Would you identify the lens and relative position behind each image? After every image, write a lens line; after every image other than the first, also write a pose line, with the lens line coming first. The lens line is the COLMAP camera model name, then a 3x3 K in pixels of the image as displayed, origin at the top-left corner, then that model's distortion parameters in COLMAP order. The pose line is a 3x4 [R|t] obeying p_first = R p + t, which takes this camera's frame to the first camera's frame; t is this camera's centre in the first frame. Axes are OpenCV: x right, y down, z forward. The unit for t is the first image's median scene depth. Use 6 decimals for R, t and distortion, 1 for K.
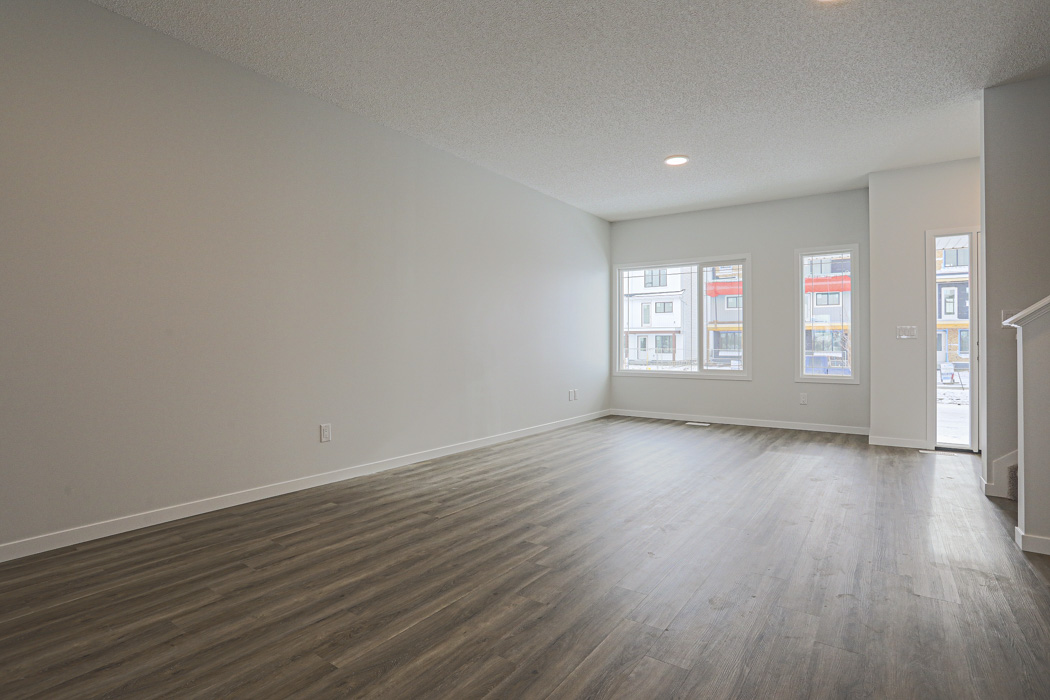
lens RADIAL K [[527.1, 0, 523.5], [0, 527.1, 340.4], [0, 0, 1]] dist [-0.071752, 0.032039]
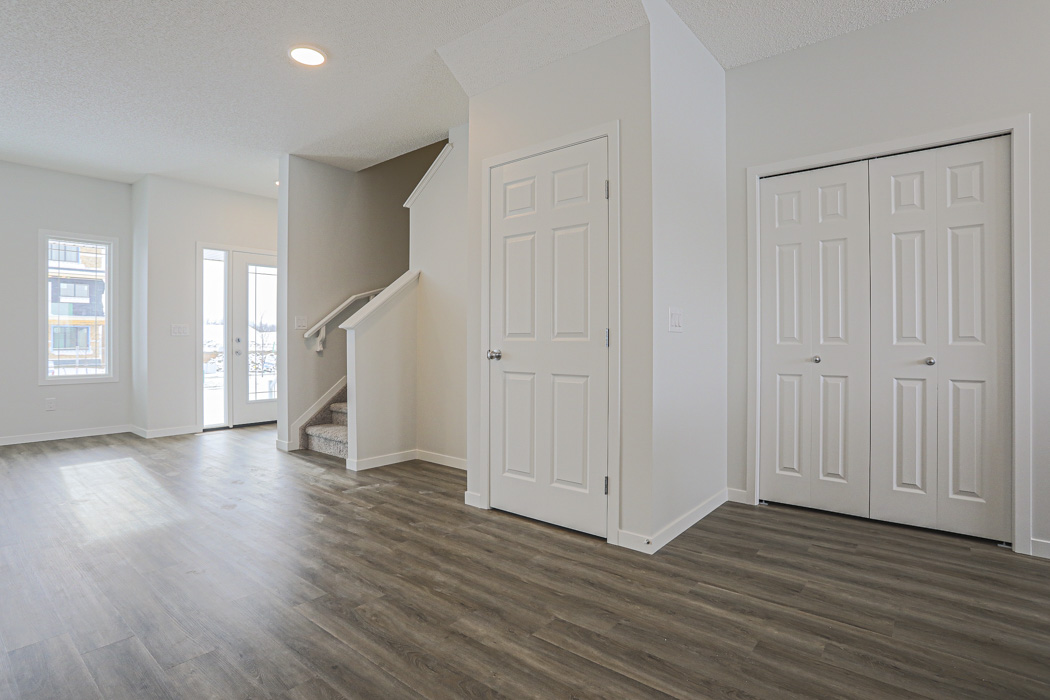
lens RADIAL K [[531.2, 0, 522.6], [0, 531.2, 340.5], [0, 0, 1]] dist [-0.074734, 0.034709]
pose [[0.081215, -0.001833, 0.996695, -0.236767], [-0.005578, 0.999982, 0.002294, -0.000041], [-0.996681, -0.005746, 0.081203, 0.137559]]
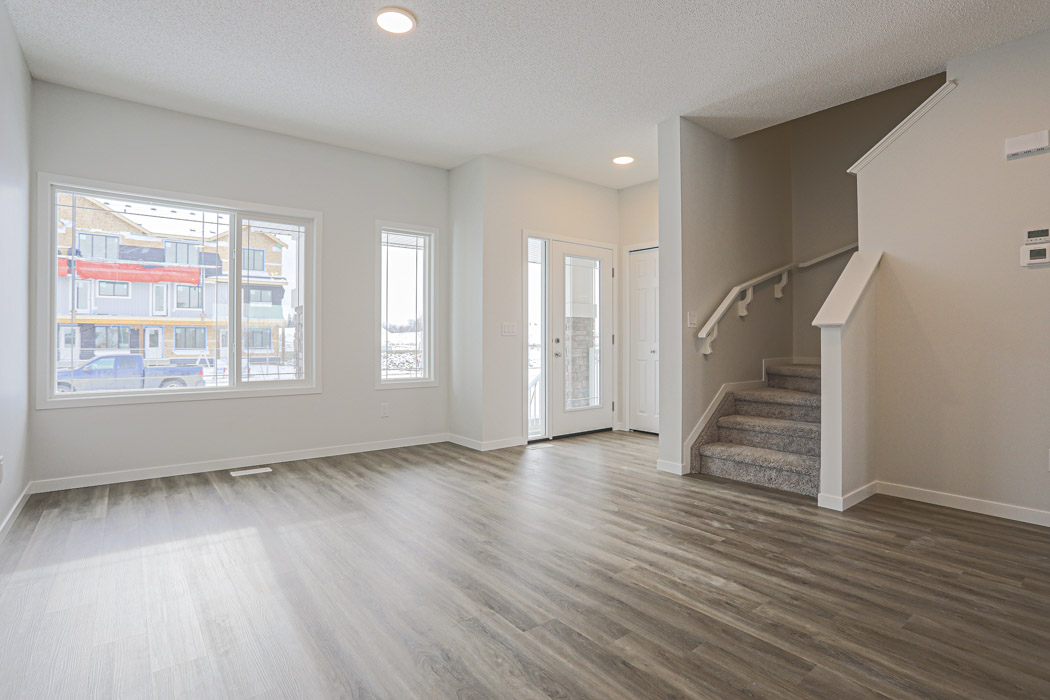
lens RADIAL K [[522.5, 0, 525.7], [0, 522.5, 339.5], [0, 0, 1]] dist [-0.077903, 0.036472]
pose [[0.284638, 0.000570, 0.958635, -0.154862], [-0.005464, 0.999985, 0.001028, 0.001938], [-0.958620, -0.005530, 0.284637, 0.541836]]
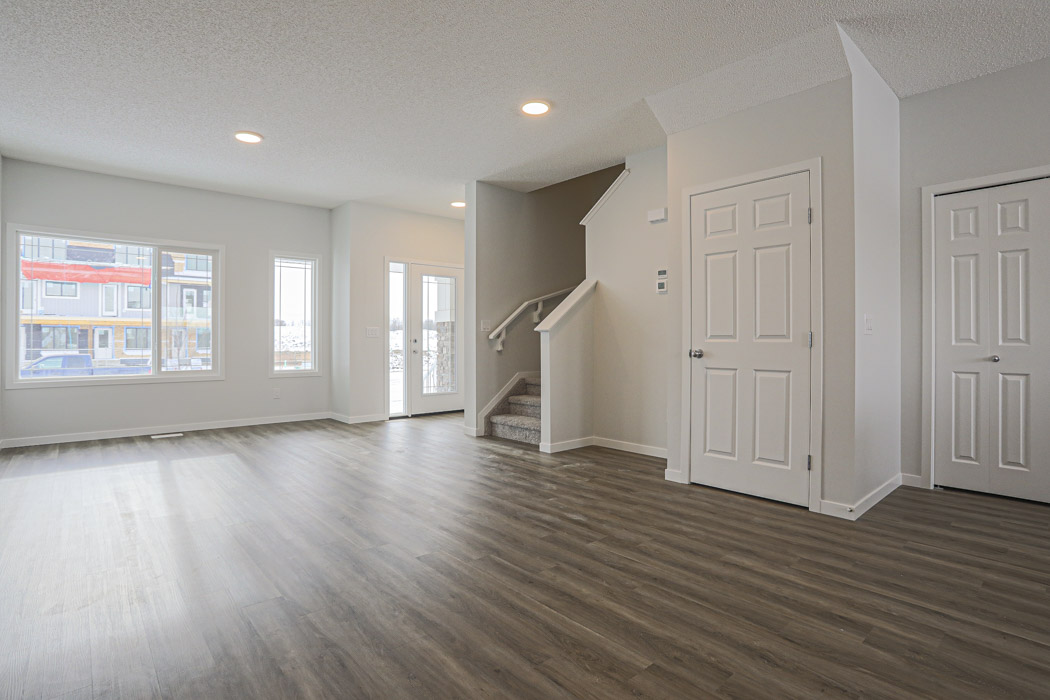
lens RADIAL K [[527.1, 0, 523.5], [0, 527.1, 340.4], [0, 0, 1]] dist [-0.071752, 0.032039]
pose [[0.232807, -0.000457, 0.972523, -0.353125], [-0.005663, 0.999982, 0.001826, -0.000087], [-0.972506, -0.005933, 0.232801, 0.254108]]
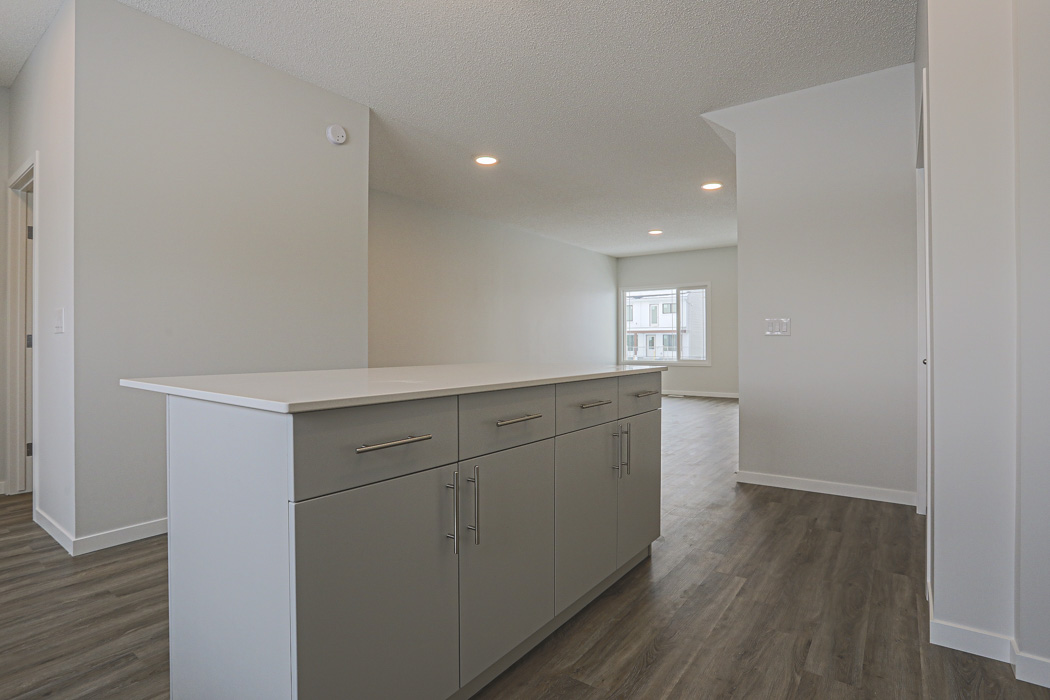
lens RADIAL K [[527.1, 0, 523.5], [0, 527.1, 340.4], [0, 0, 1]] dist [-0.071752, 0.032039]
pose [[0.999686, -0.010826, -0.022605, -0.070537], [0.010844, 0.999941, 0.000712, -0.005153], [0.022596, -0.000957, 0.999744, -0.525578]]
